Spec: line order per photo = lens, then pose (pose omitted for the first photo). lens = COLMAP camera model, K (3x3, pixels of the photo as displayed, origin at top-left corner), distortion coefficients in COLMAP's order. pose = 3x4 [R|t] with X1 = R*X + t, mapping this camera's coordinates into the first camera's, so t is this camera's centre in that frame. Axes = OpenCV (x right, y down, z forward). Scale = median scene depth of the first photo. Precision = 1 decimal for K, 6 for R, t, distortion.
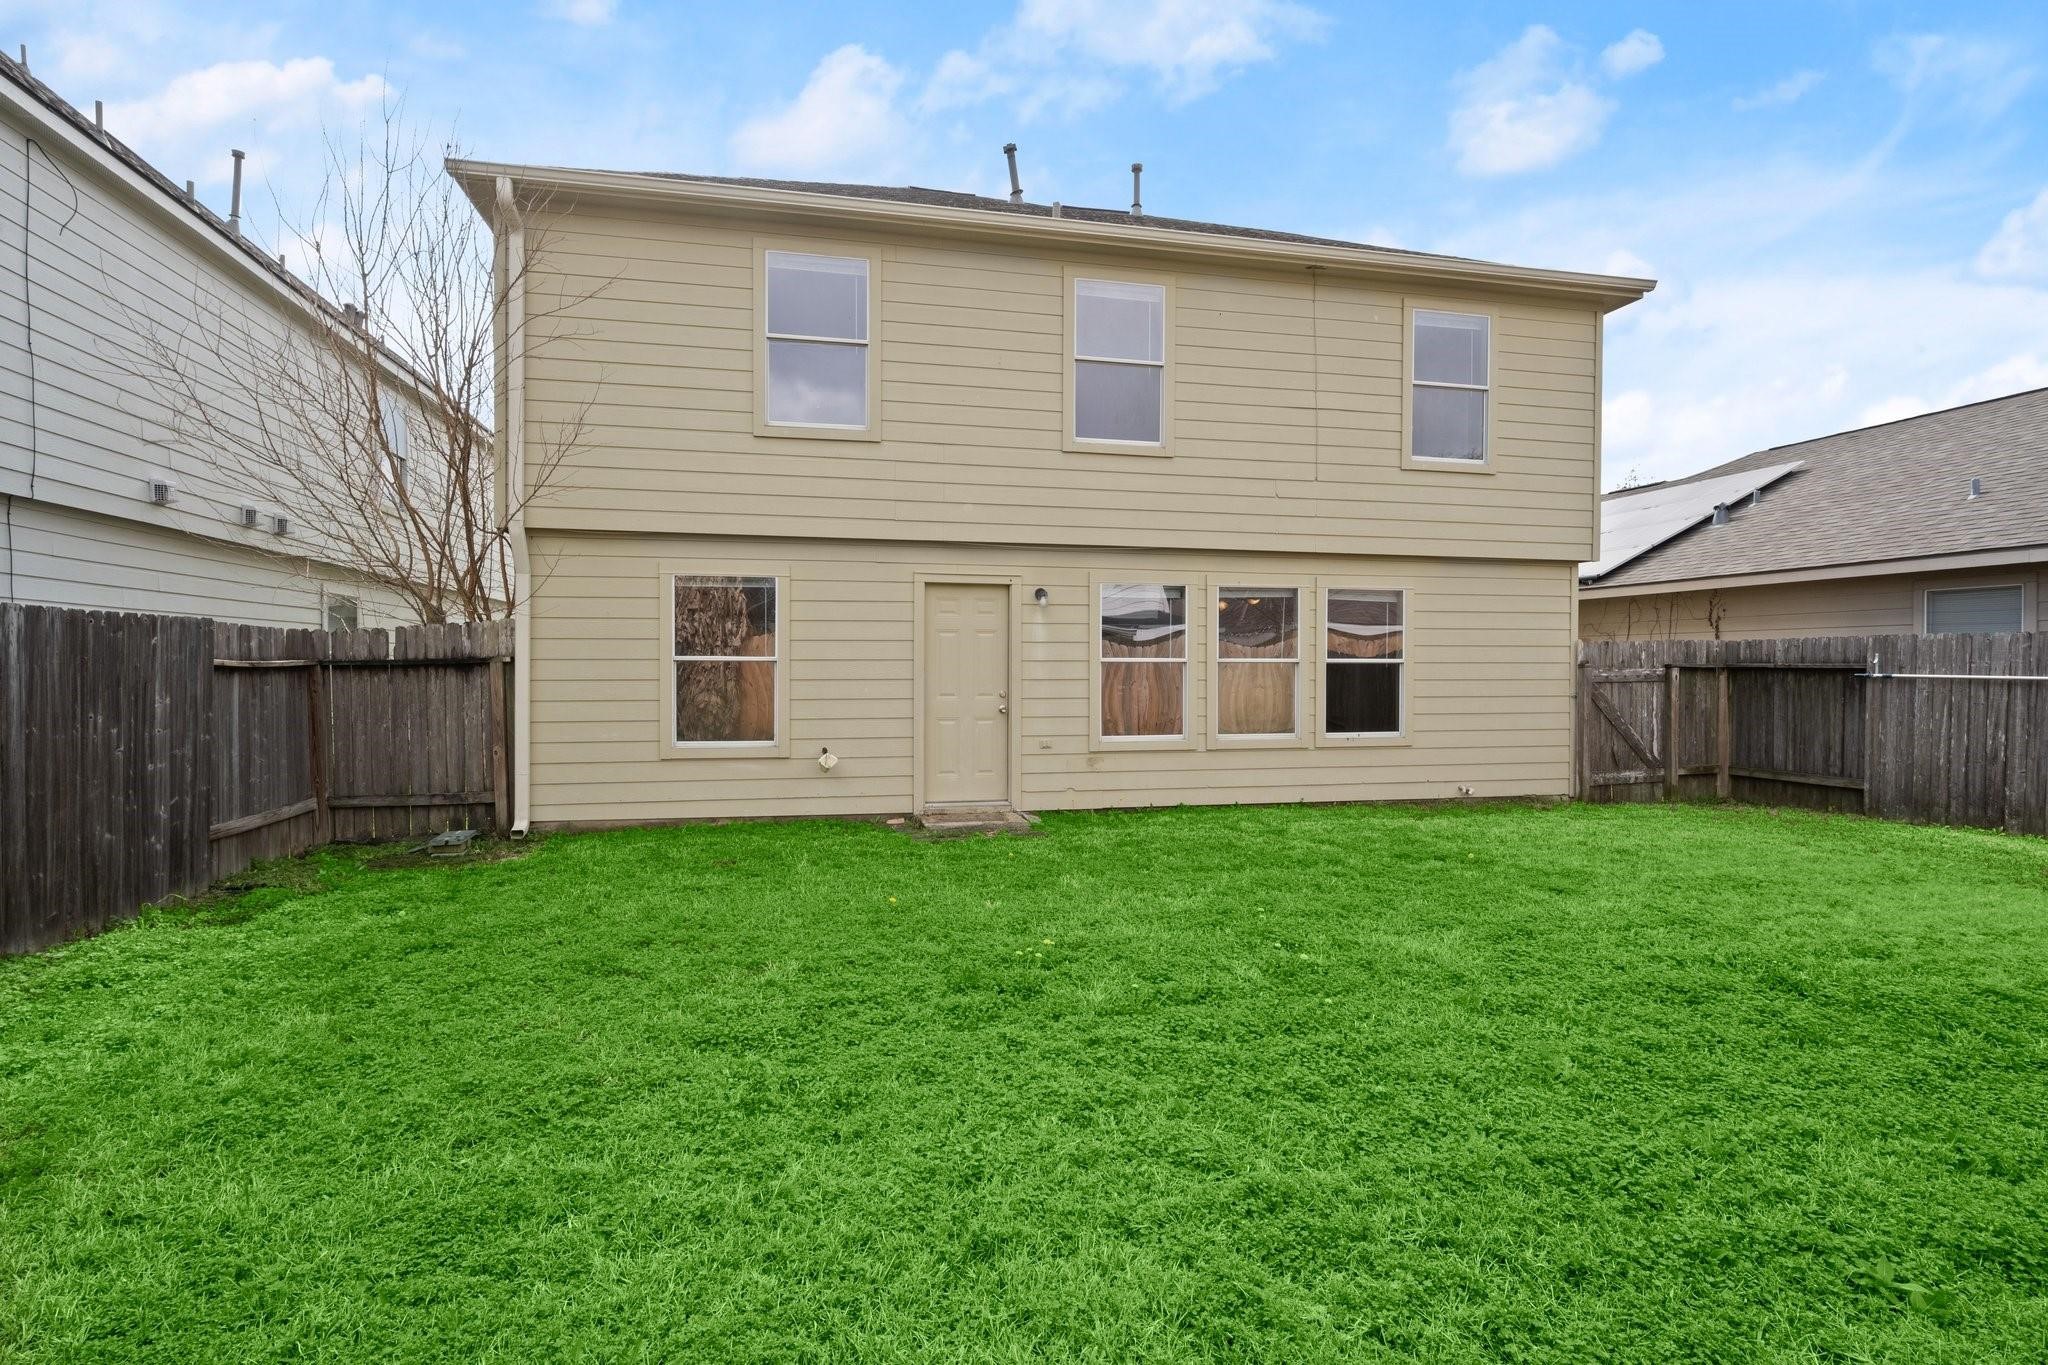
lens RADIAL K [[1001.2, 0, 1017.6], [0, 1001.2, 685.1], [0, 0, 1]] dist [-0.012097, -0.000174]
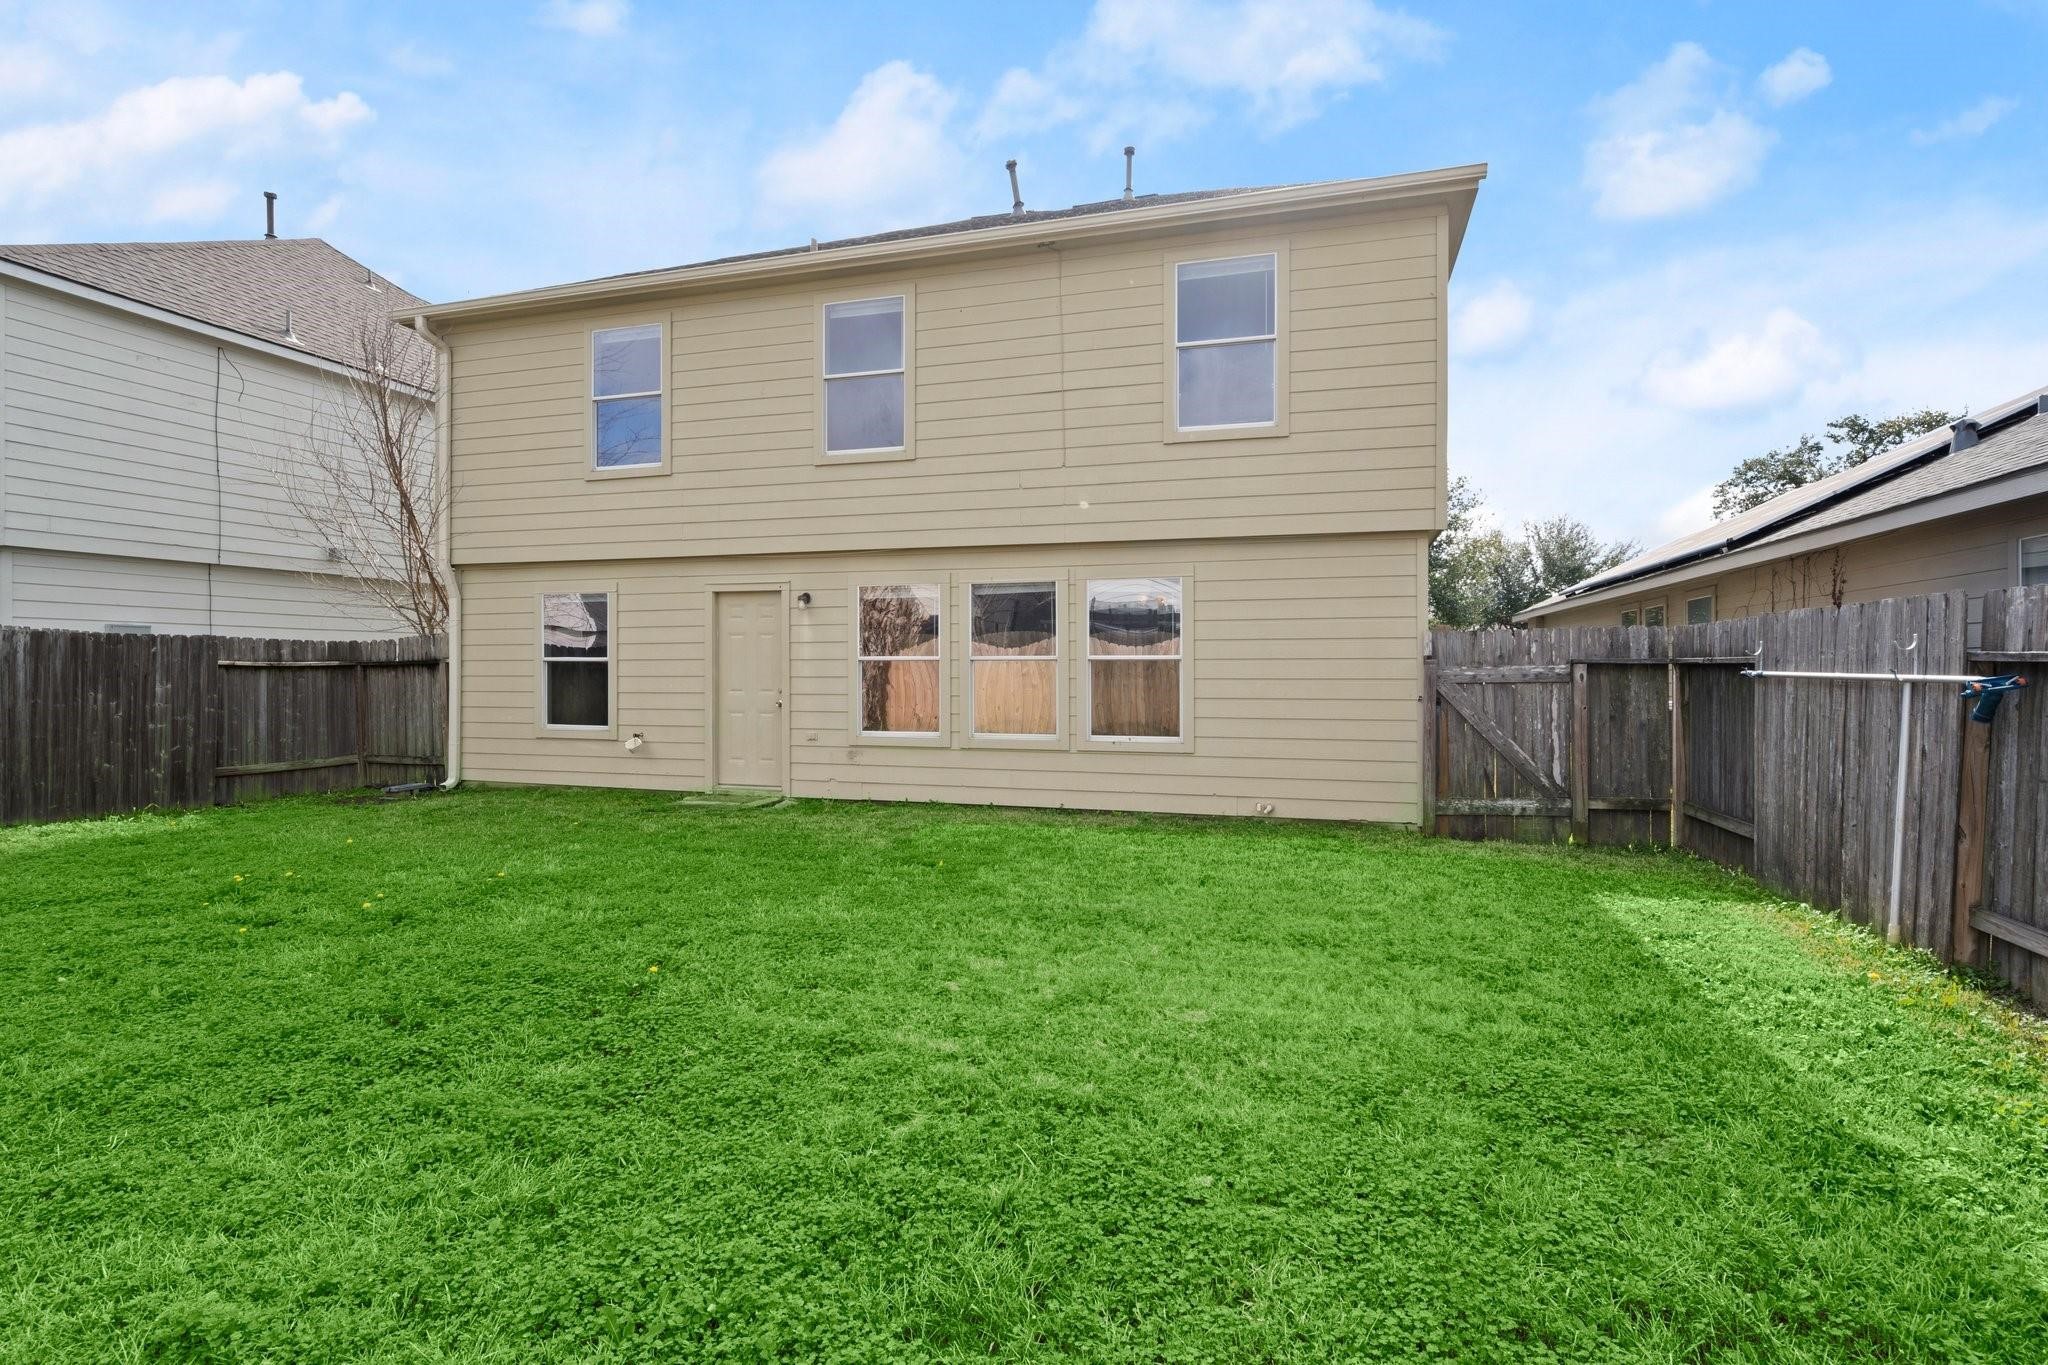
lens RADIAL K [[1001.2, 0, 1019.3], [0, 1001.2, 668.7], [0, 0, 1]] dist [-0.012097, -0.000174]
pose [[0.871281, -0.000957, -0.490783, 0.756519], [-0.007215, 0.999865, -0.014758, 0.000063], [0.490731, 0.016399, 0.871157, 0.167212]]
